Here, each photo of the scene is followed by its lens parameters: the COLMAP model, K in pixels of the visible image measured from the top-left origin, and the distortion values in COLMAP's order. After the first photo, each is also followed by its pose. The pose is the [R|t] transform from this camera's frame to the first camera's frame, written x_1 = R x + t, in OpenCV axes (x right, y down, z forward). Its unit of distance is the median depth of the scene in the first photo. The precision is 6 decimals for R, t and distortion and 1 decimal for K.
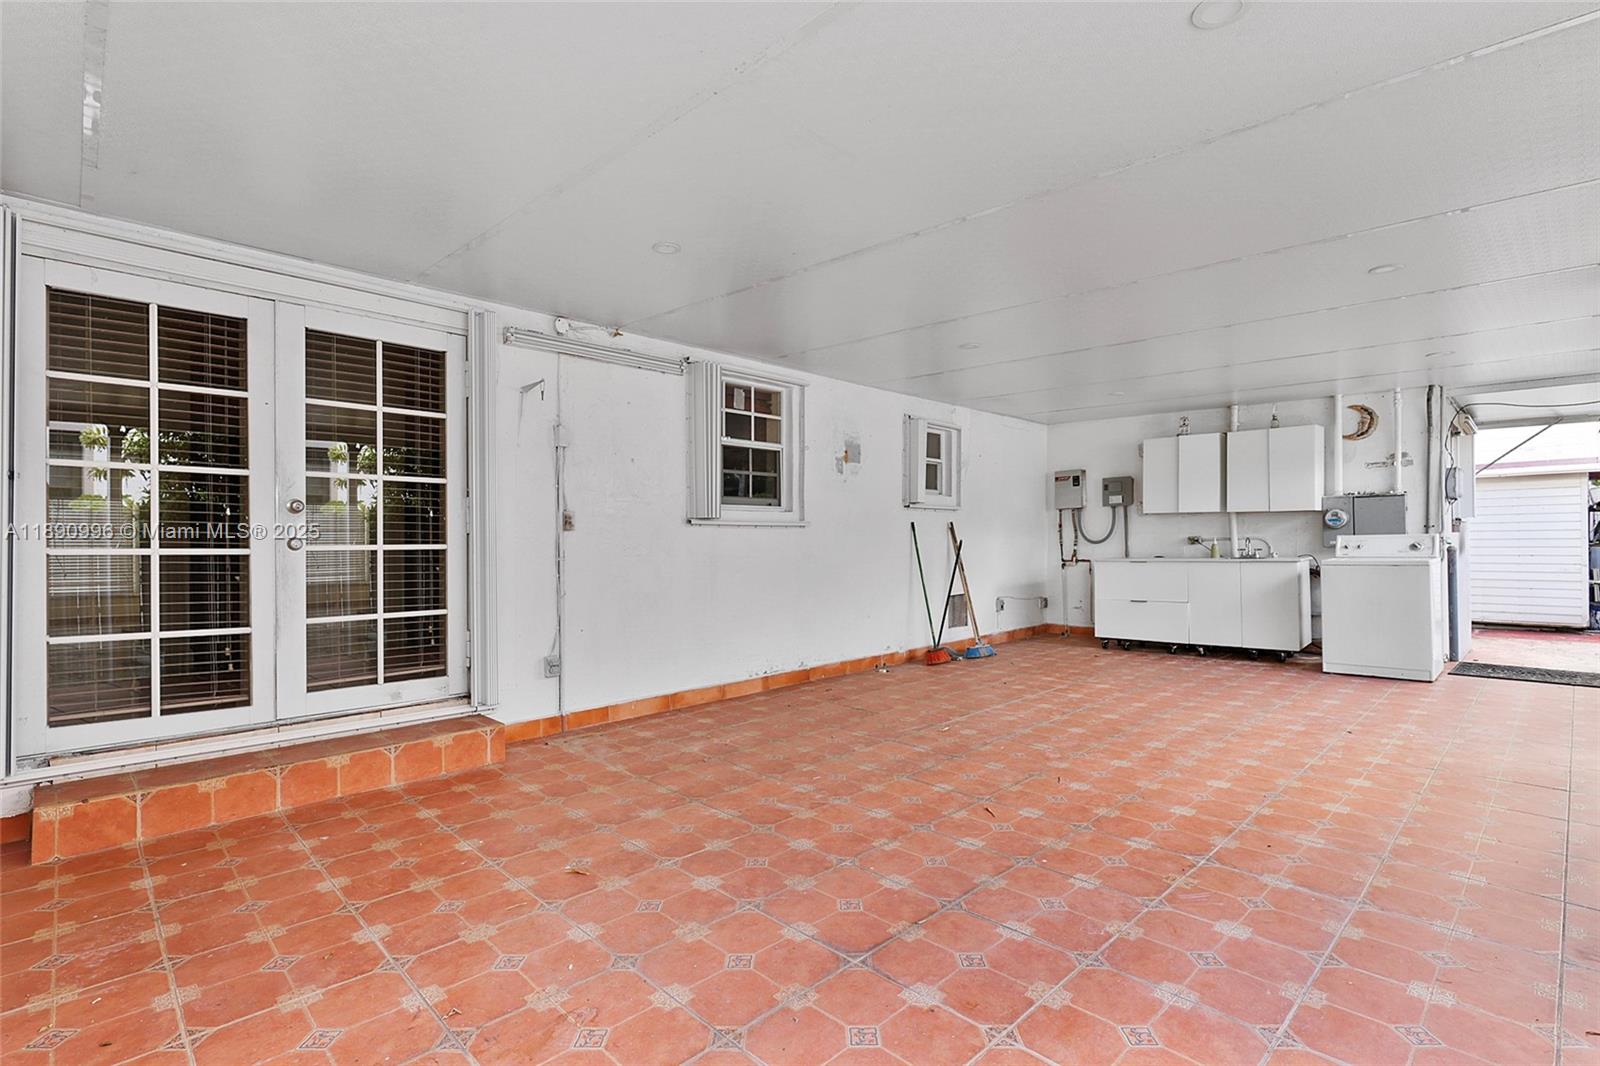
lens RADIAL K [[777.4, 0, 800.4], [0, 777.4, 546.2], [0, 0, 1]] dist [0.002707, 0.000187]
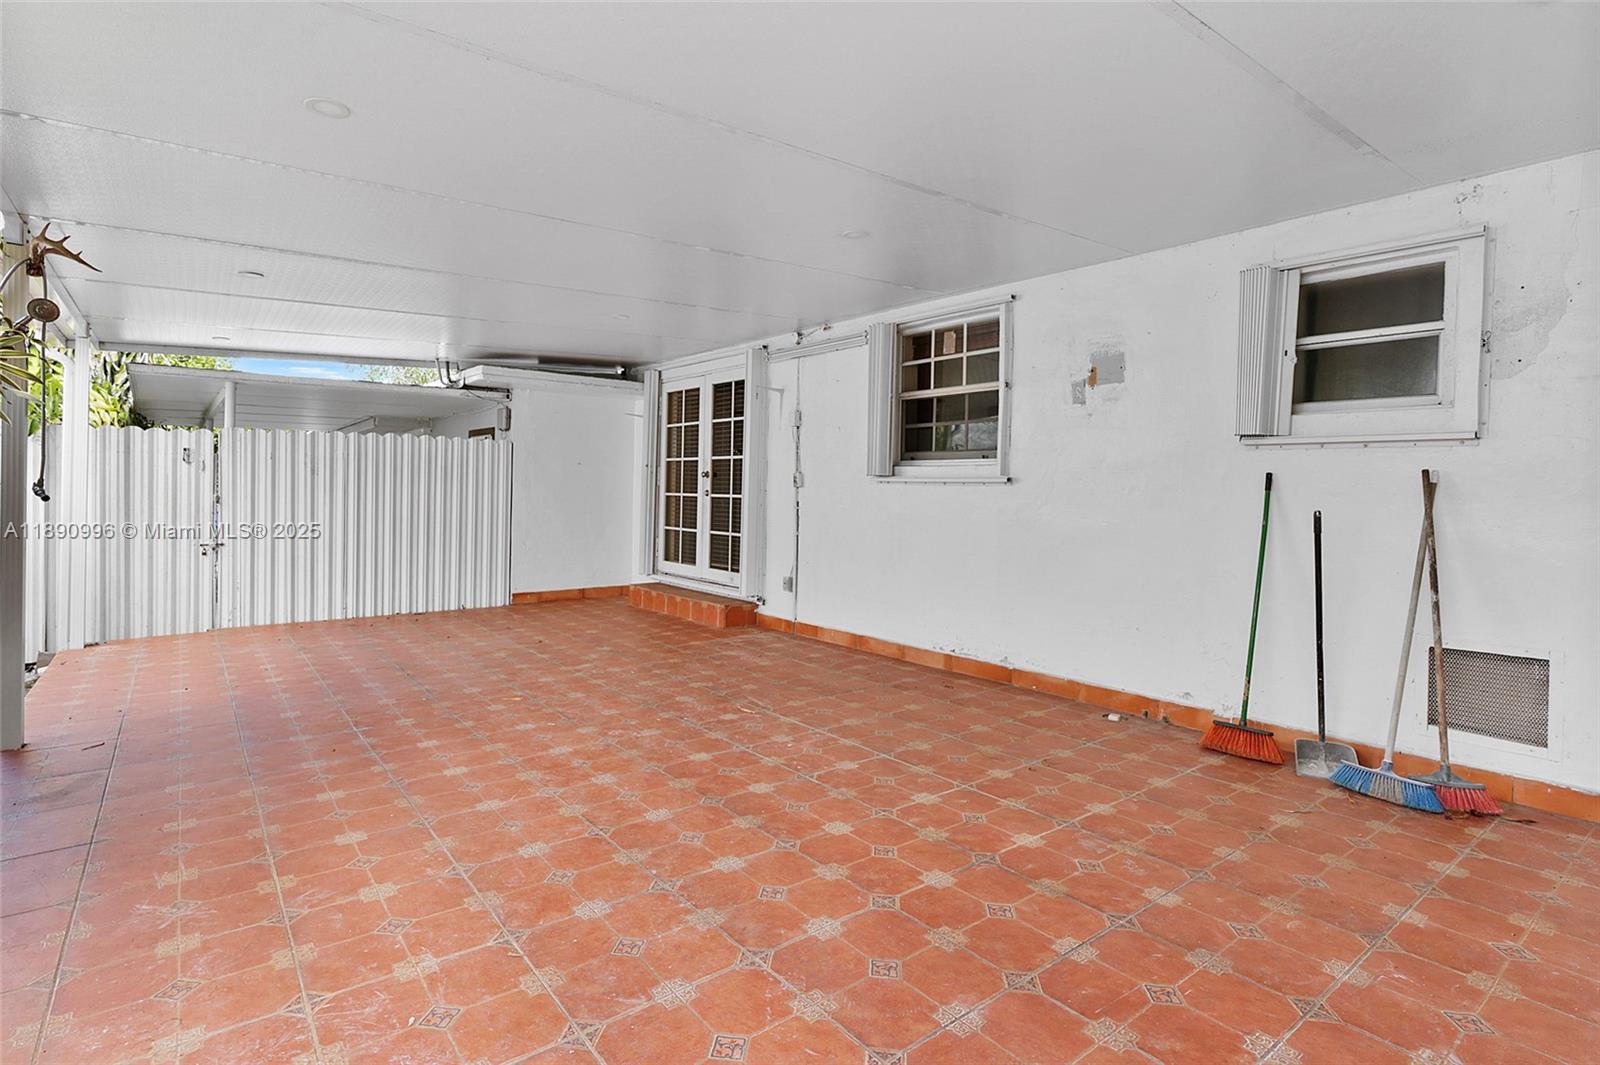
lens RADIAL K [[782.2, 0, 764.4], [0, 782.2, 499.8], [0, 0, 1]] dist [0.002184, 0.000229]
pose [[-0.144856, 0.018219, -0.989285, 0.753262], [-0.022801, 0.999503, 0.021746, -0.018484], [0.989190, 0.025707, -0.144368, 0.809976]]
